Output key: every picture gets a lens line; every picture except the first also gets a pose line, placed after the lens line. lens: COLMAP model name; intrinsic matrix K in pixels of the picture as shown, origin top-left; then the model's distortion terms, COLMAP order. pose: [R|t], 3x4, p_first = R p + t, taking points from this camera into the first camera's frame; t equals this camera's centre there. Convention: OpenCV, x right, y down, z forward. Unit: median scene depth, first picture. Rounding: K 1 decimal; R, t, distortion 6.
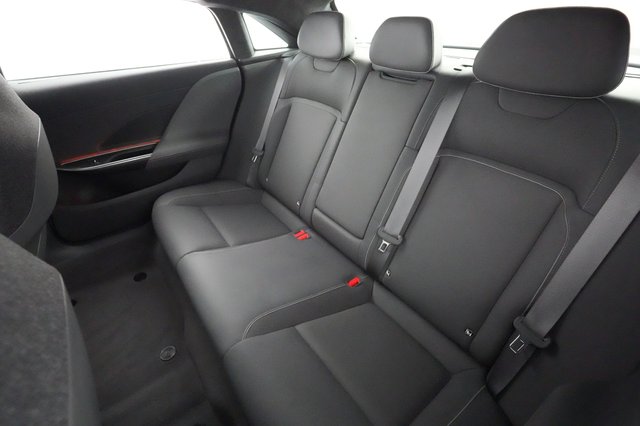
lens RADIAL K [[313.6, 0, 320.0], [0, 313.6, 213.0], [0, 0, 1]] dist [0.001123, 0.000452]
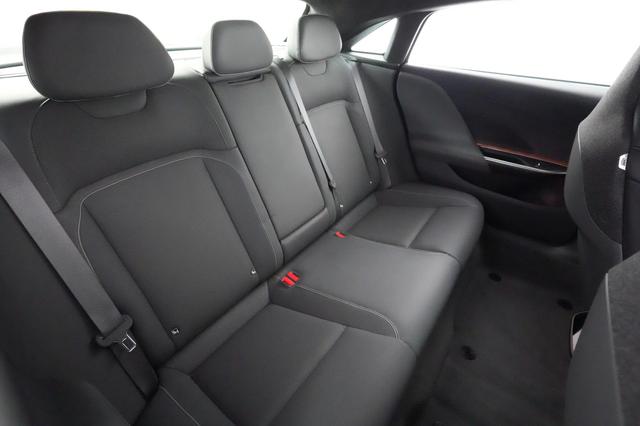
lens RADIAL K [[313.6, 0, 320.0], [0, 313.6, 213.0], [0, 0, 1]] dist [0.001123, 0.000452]
pose [[-0.308171, -0.509064, 0.803669, -0.595263], [0.503730, 0.629322, 0.591786, -0.442902], [-0.807023, 0.587204, 0.062492, 0.675638]]
